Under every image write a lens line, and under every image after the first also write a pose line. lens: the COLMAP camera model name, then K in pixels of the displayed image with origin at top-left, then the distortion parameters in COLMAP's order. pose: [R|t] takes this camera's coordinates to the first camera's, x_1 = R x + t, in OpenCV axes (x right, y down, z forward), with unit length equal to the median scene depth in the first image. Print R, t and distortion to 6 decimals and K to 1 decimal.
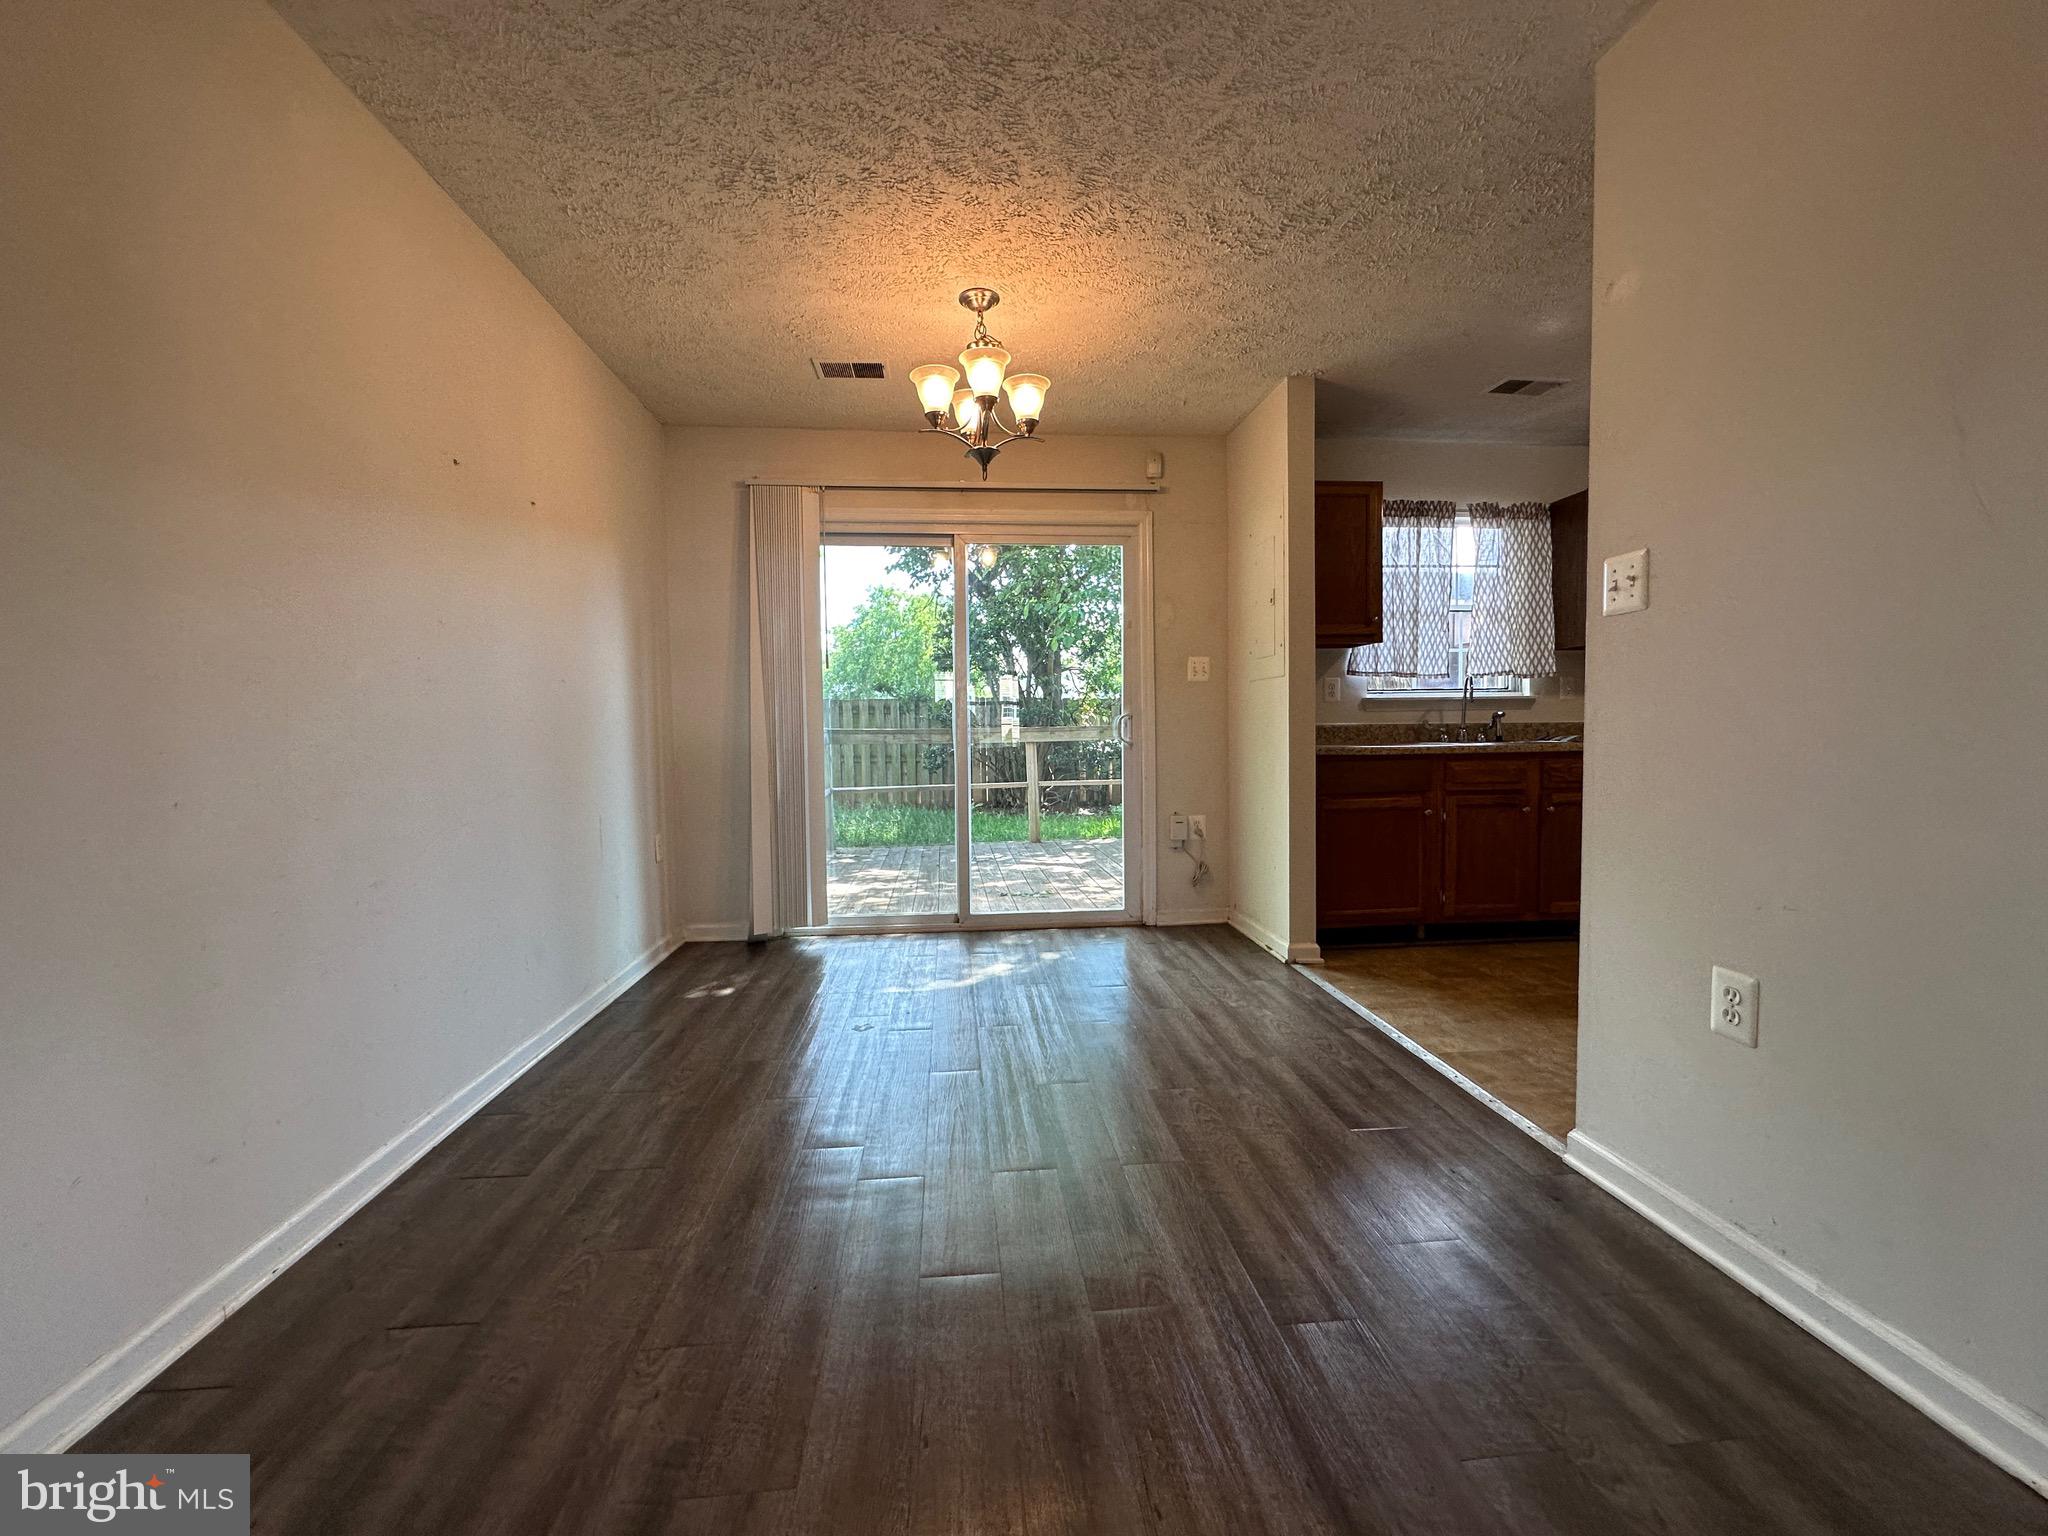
lens RADIAL K [[817.6, 0, 1018.2], [0, 817.6, 773.0], [0, 0, 1]] dist [0.000820, -0.000186]
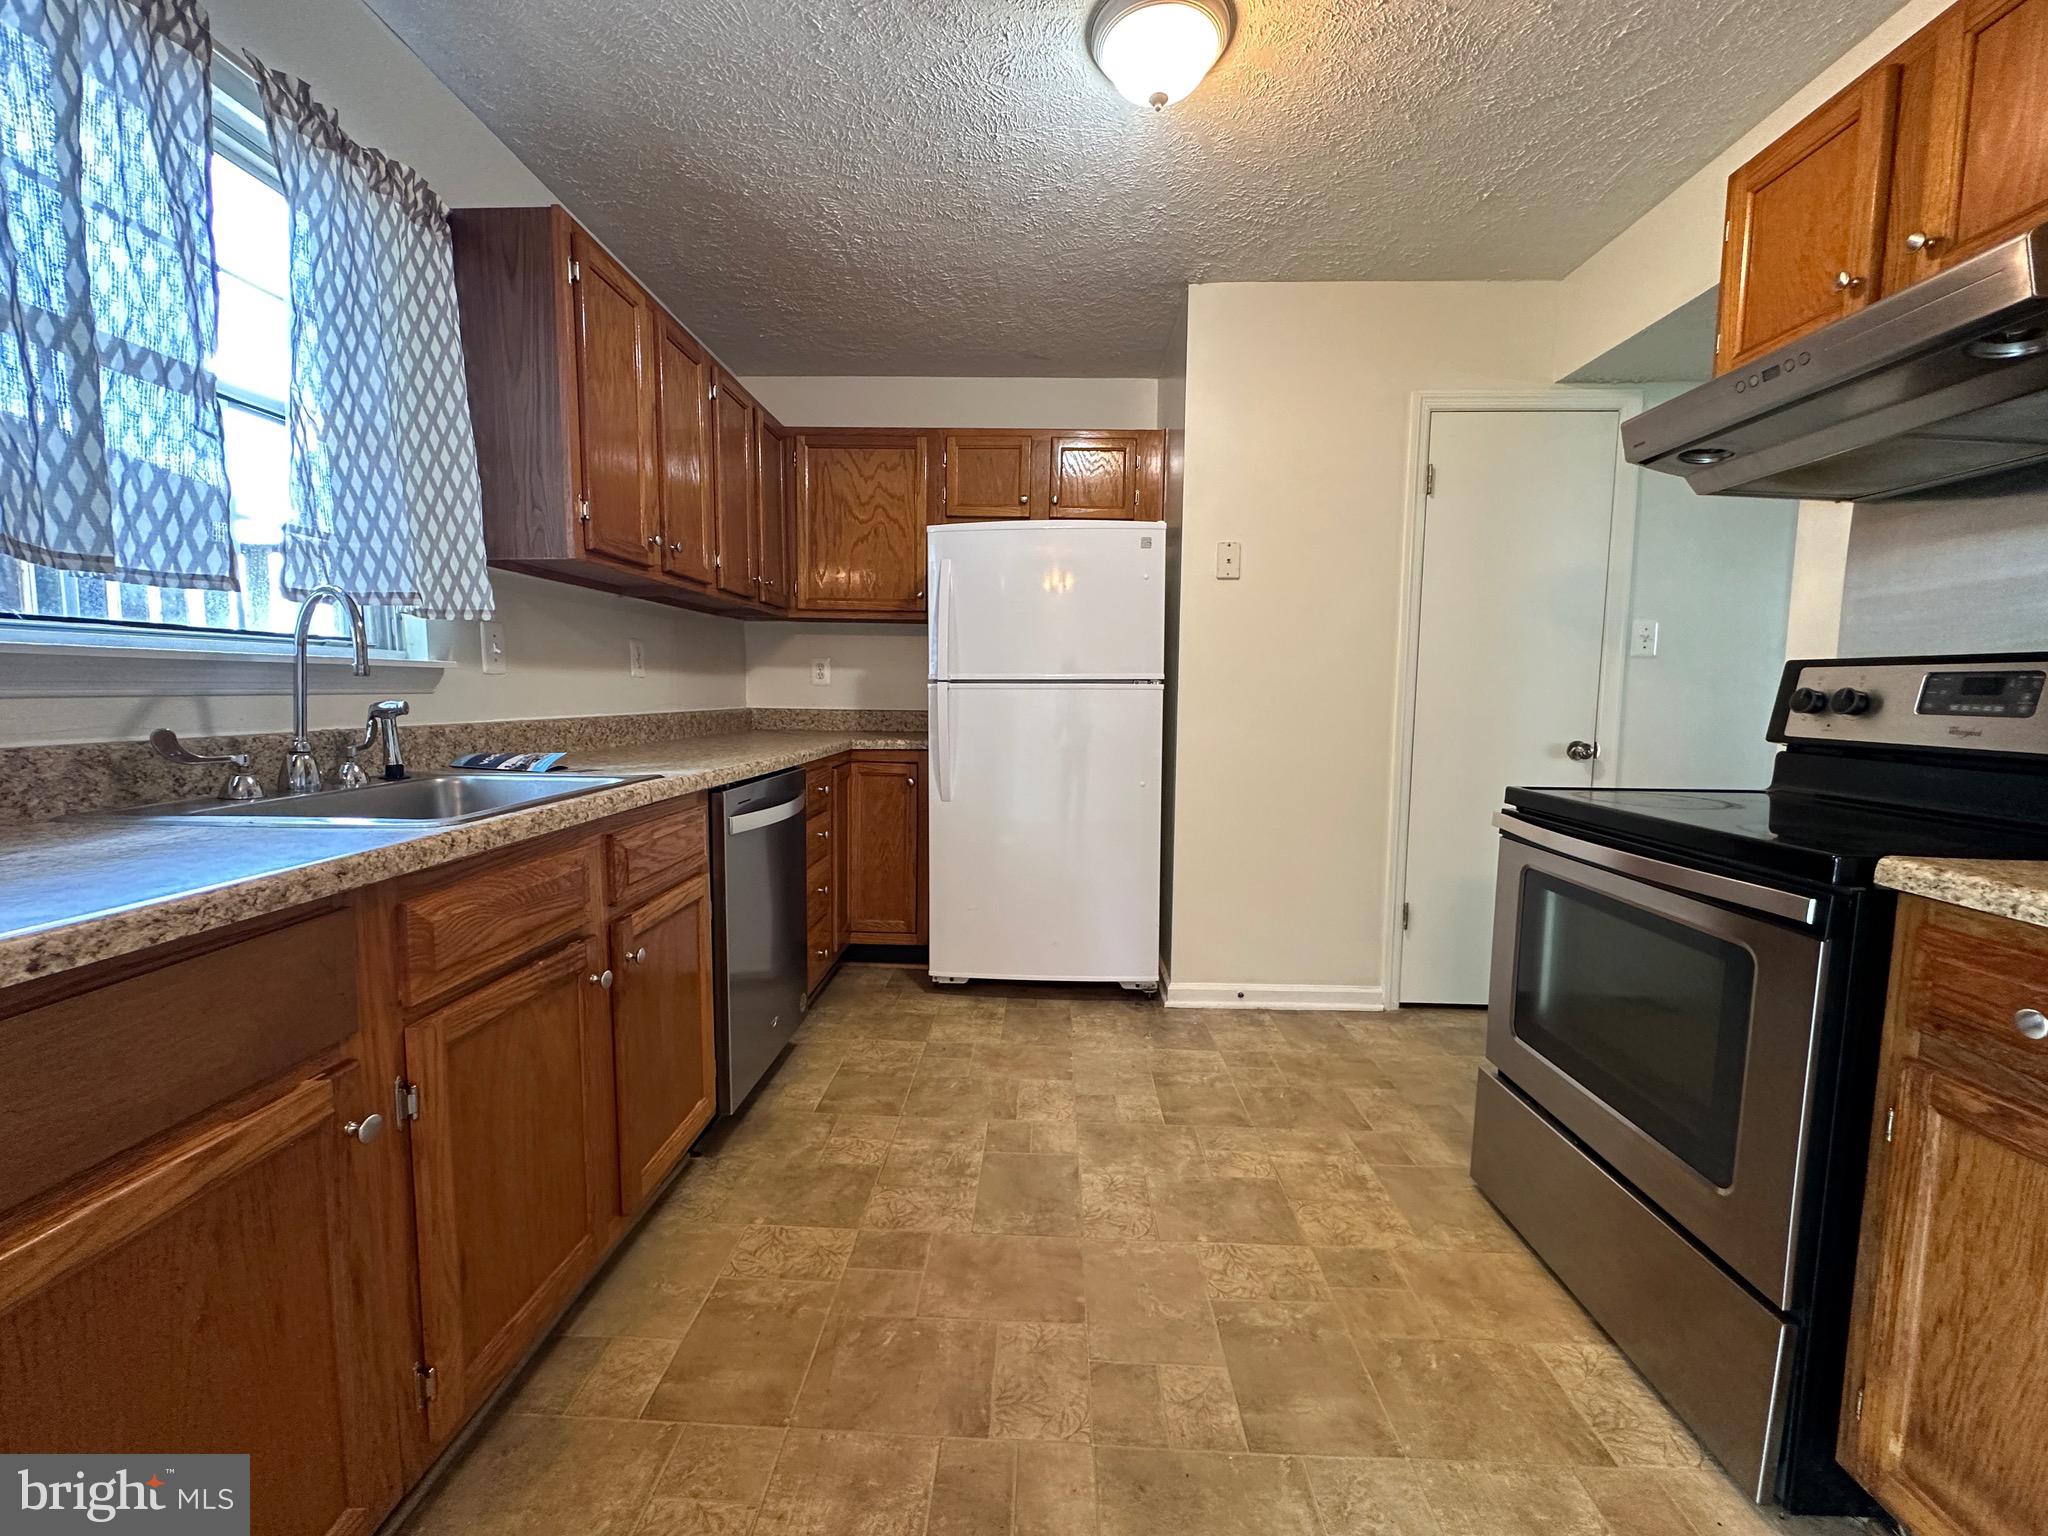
lens RADIAL K [[817.6, 0, 1020.5], [0, 817.6, 765.1], [0, 0, 1]] dist [0.000820, -0.000186]
pose [[0.134953, -0.075722, 0.987954, 0.253740], [0.040802, 0.996655, 0.070816, -0.060530], [-0.990012, 0.030753, 0.137591, 0.664324]]
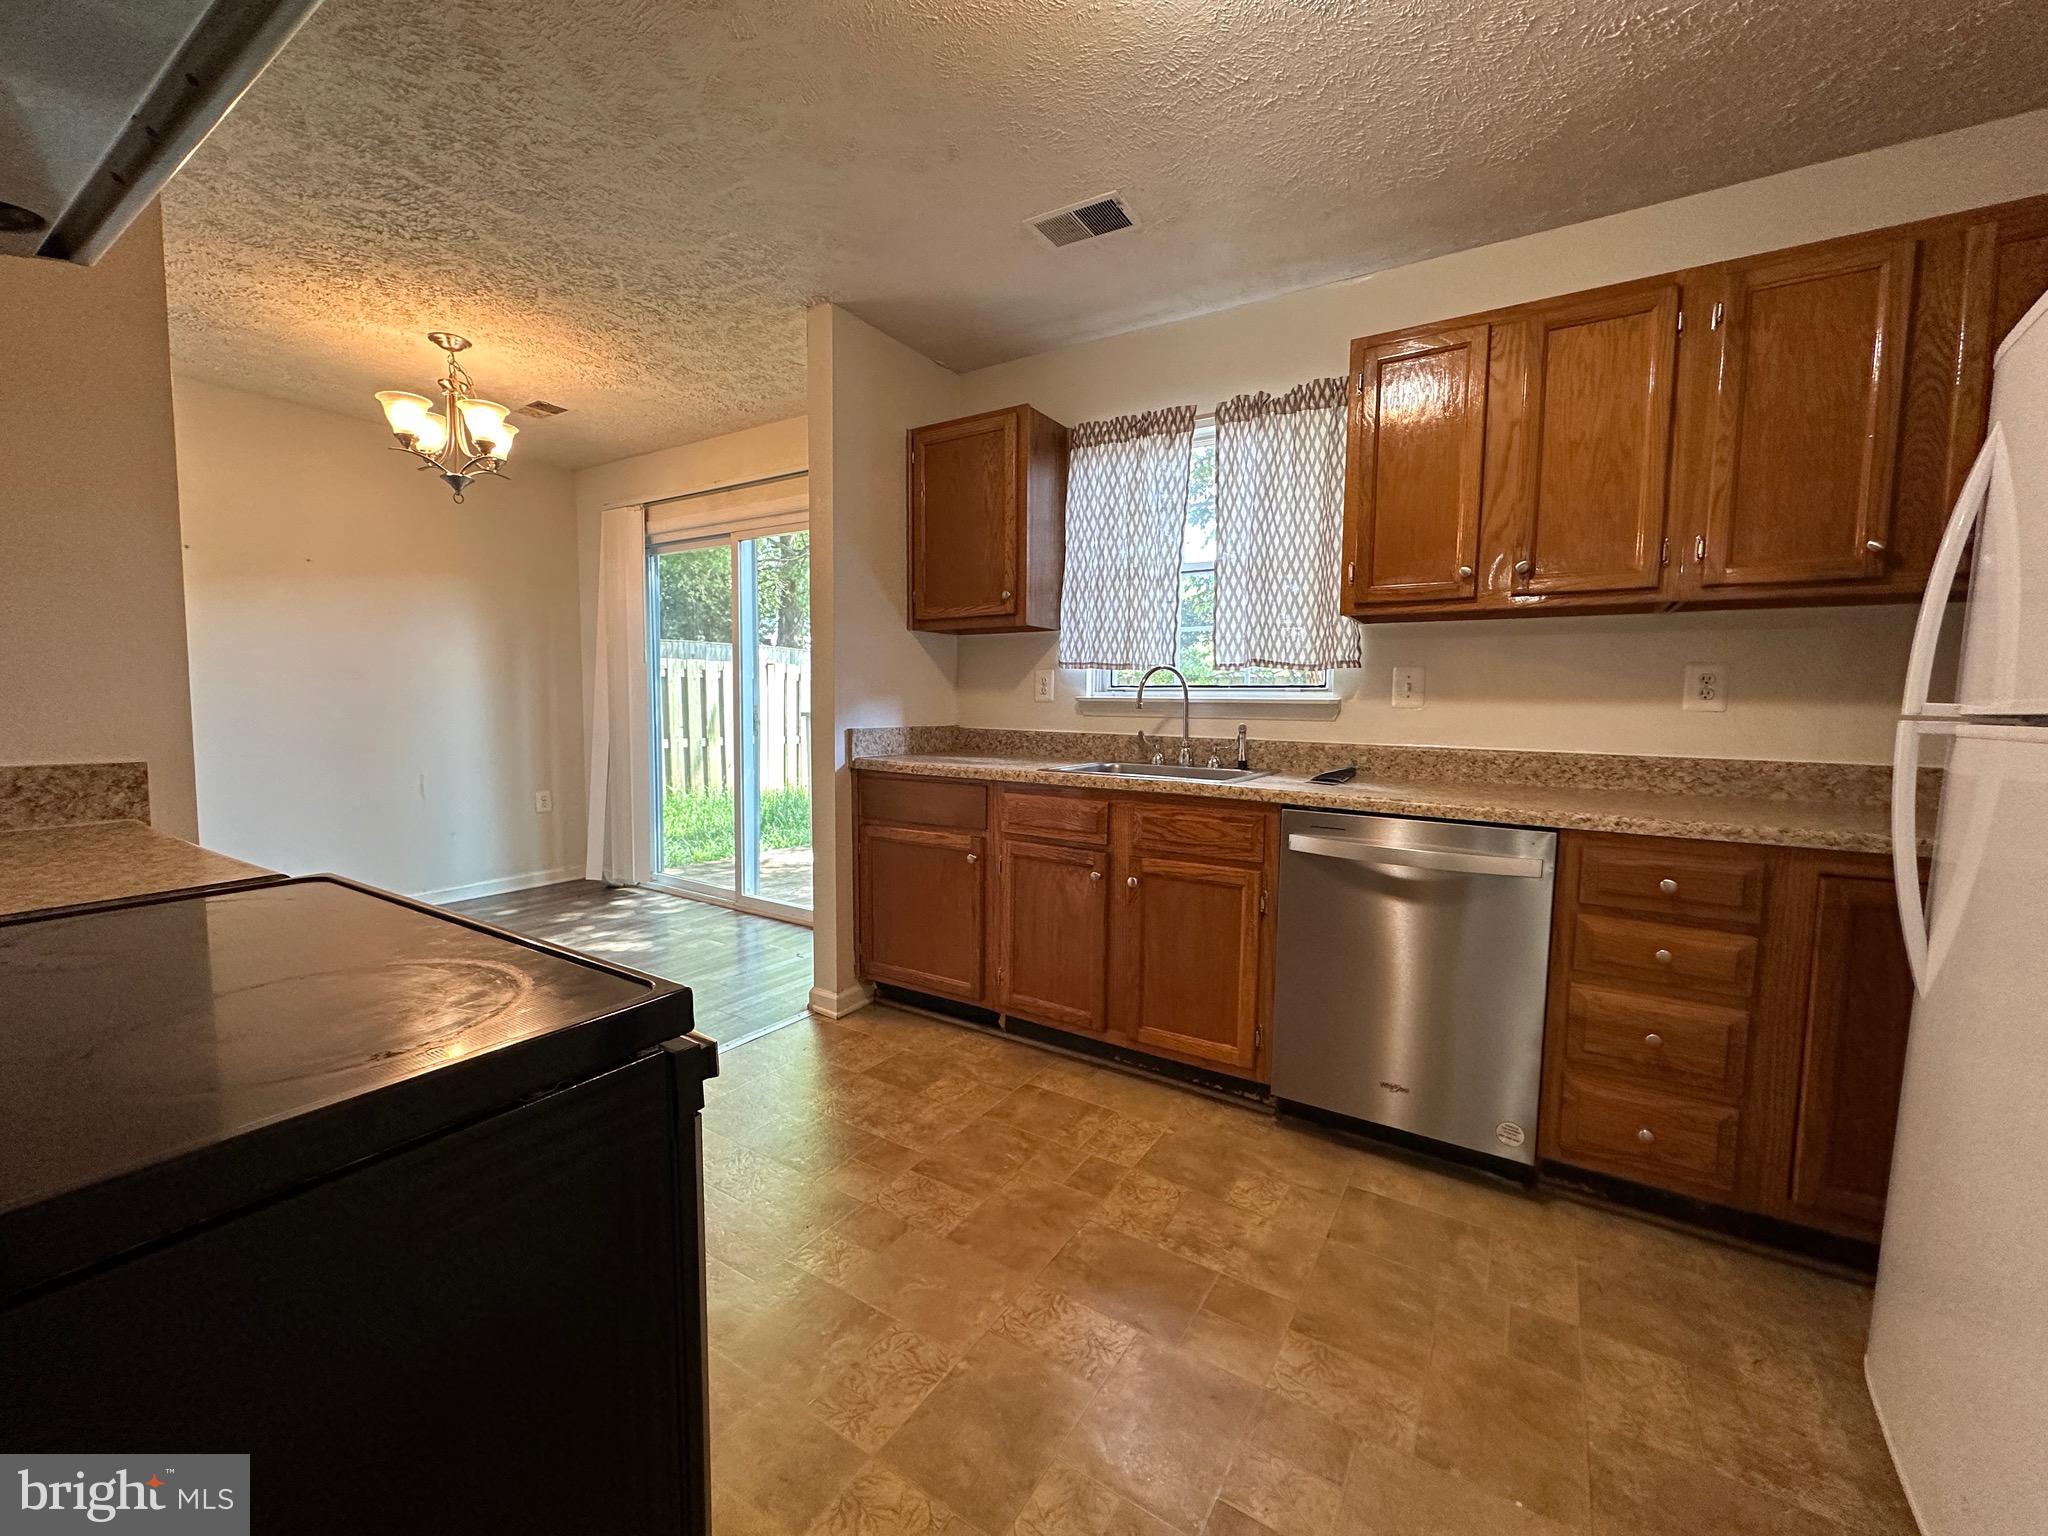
lens RADIAL K [[817.6, 0, 1026.7], [0, 817.6, 769.5], [0, 0, 1]] dist [0.000820, -0.000186]
pose [[0.788444, 0.076840, -0.610288, 0.852072], [-0.056423, 0.997018, 0.052638, -0.063329], [0.612513, -0.007068, 0.790429, 0.388089]]
